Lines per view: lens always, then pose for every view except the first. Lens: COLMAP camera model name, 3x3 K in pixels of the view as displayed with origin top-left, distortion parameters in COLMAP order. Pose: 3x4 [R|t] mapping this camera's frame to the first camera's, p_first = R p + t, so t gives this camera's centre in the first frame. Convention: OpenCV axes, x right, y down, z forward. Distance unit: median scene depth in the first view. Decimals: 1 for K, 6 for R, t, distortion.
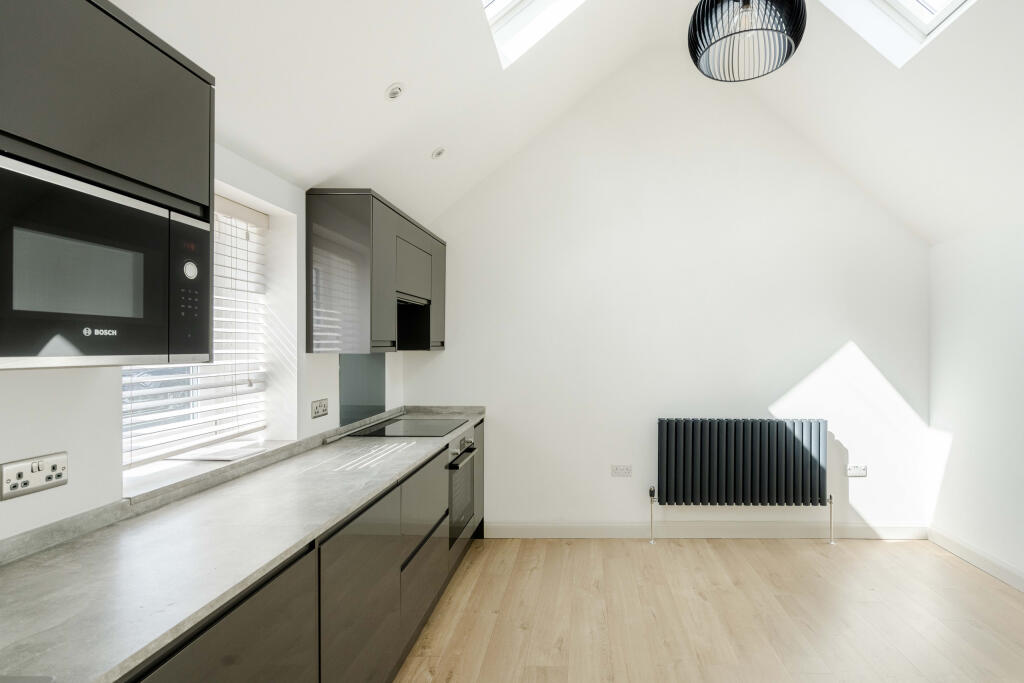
lens RADIAL K [[490.9, 0, 584.7], [0, 490.9, 346.0], [0, 0, 1]] dist [-0.002268, 0.000080]
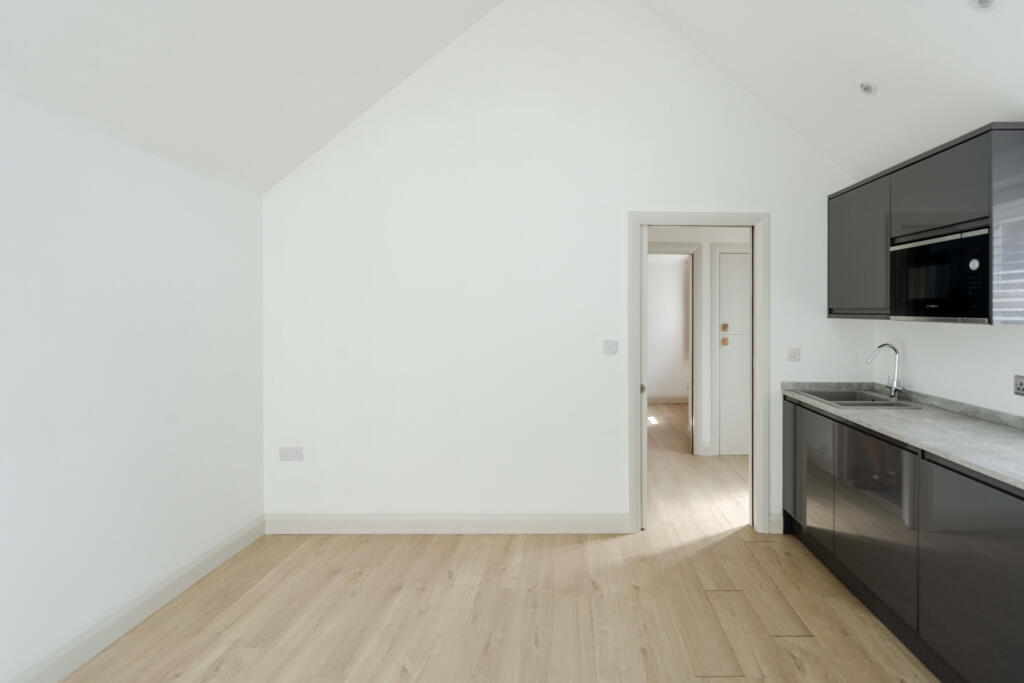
lens RADIAL K [[488.0, 0, 570.8], [0, 488.0, 309.8], [0, 0, 1]] dist [-0.003104, -0.000516]
pose [[-0.999986, -0.005171, 0.001110, 0.184348], [-0.005170, 0.999986, 0.000635, -0.001686], [-0.001113, 0.000629, -0.999999, 0.982749]]
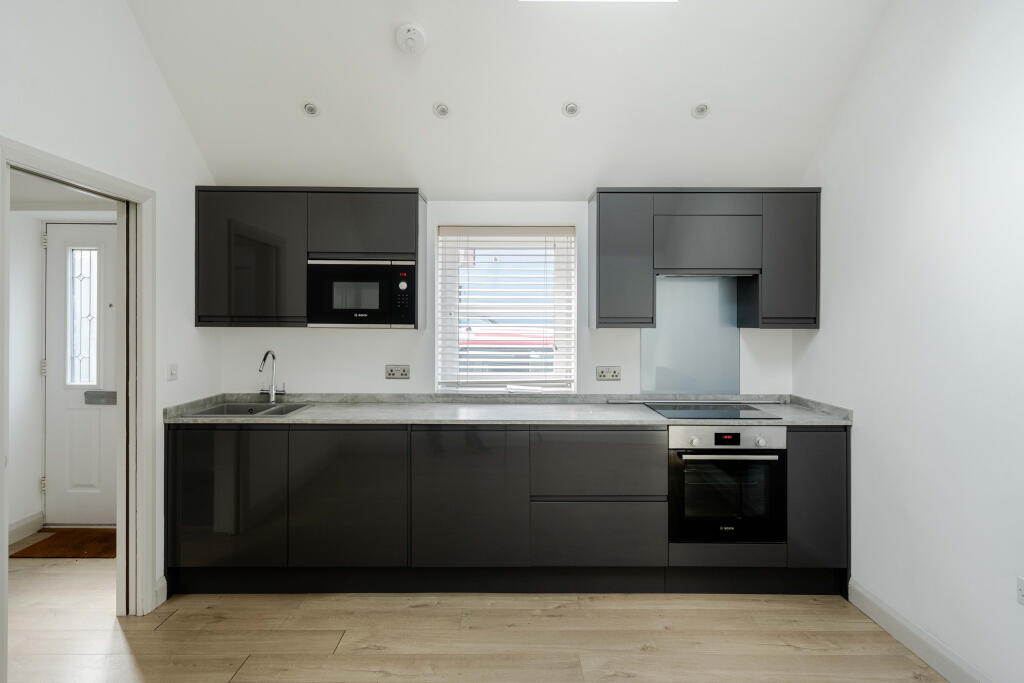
lens RADIAL K [[586.9, 0, 510.3], [0, 586.9, 314.3], [0, 0, 1]] dist [0.003251, -0.000253]
pose [[0.008685, -0.008537, -0.999926, 0.681193], [-0.006619, 0.999941, -0.008595, -0.003576], [0.999940, 0.006694, 0.008628, 0.557651]]
